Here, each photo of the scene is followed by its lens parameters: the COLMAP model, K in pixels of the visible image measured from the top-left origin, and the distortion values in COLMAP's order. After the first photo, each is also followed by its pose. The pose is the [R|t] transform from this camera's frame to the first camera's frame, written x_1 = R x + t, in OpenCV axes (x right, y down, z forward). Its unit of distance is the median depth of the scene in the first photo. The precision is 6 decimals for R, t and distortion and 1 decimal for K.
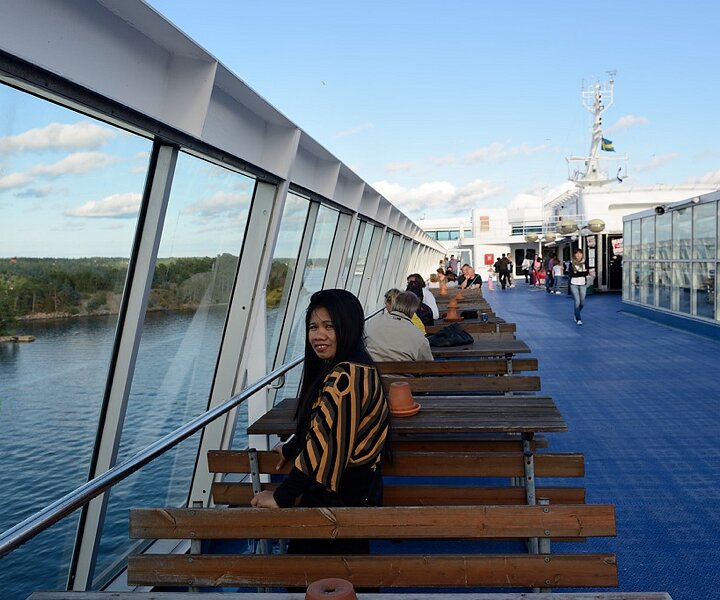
lens RADIAL K [[656.6, 0, 369.3], [0, 656.6, 287.3], [0, 0, 1]] dist [-0.037454, -0.007589]
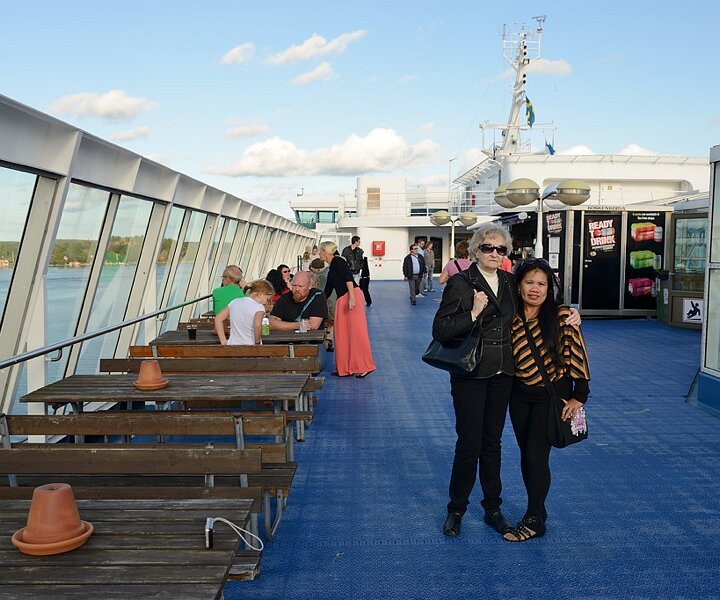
lens RADIAL K [[656.6, 0, 369.3], [0, 656.6, 287.3], [0, 0, 1]] dist [-0.037454, -0.007589]
pose [[0.987888, 0.020454, 0.153817, 0.067068], [-0.023601, 0.999547, 0.018665, -0.015088], [-0.153365, -0.022069, 0.987923, 0.313584]]
